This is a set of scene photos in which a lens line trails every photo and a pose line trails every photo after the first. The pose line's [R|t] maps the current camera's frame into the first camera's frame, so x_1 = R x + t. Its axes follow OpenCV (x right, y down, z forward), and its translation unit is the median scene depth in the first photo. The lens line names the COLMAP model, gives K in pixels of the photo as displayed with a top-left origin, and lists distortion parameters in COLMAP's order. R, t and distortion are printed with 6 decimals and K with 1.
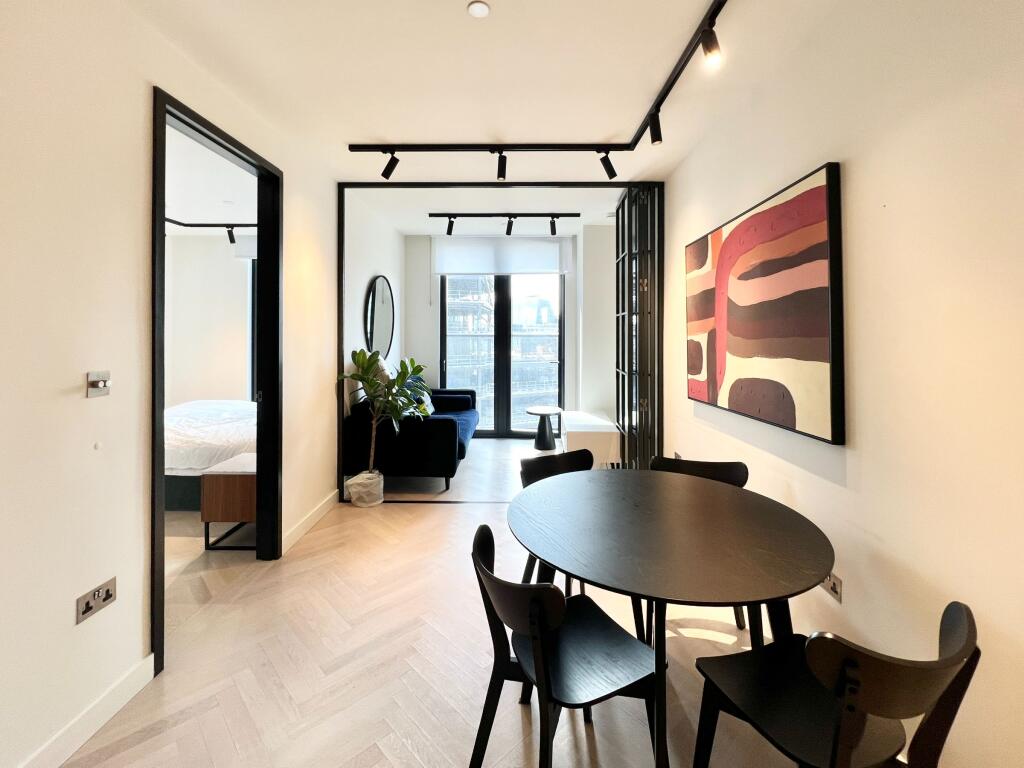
lens RADIAL K [[414.7, 0, 512.0], [0, 414.7, 384.0], [0, 0, 1]] dist [-0.000343, -0.000013]
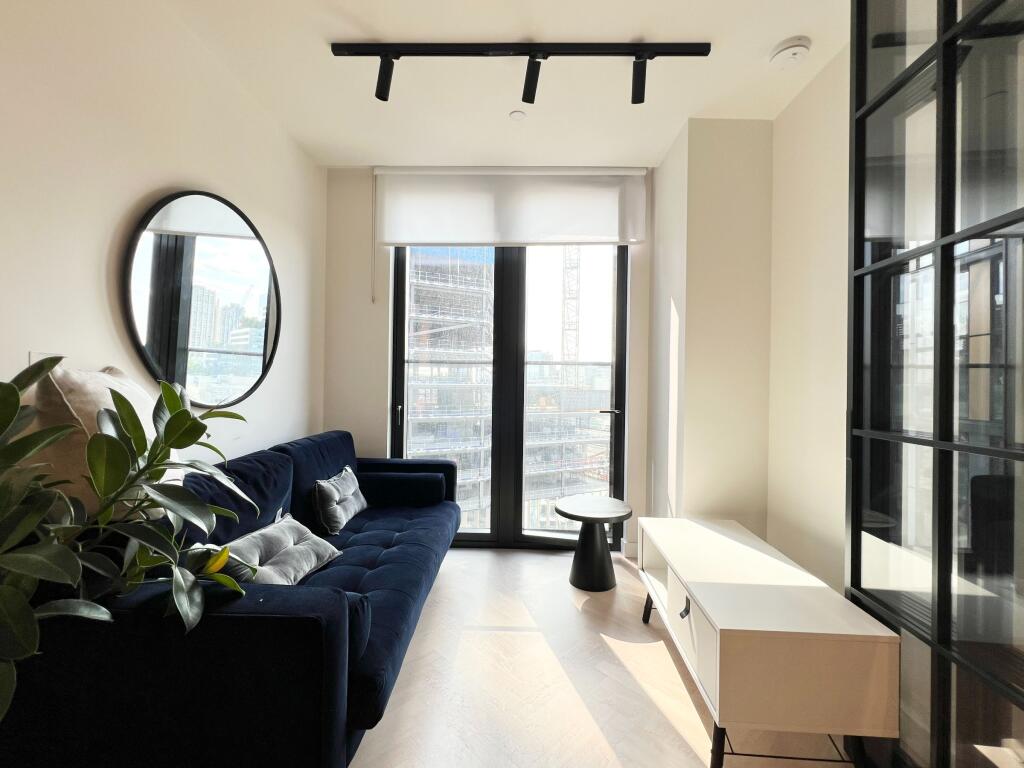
lens RADIAL K [[414.7, 0, 512.0], [0, 414.7, 384.0], [0, 0, 1]] dist [-0.000343, -0.000013]
pose [[0.999858, 0.011960, -0.011903, -0.012779], [-0.013235, 0.993440, -0.113588, -0.025413], [0.010467, 0.113729, 0.993457, 0.476199]]
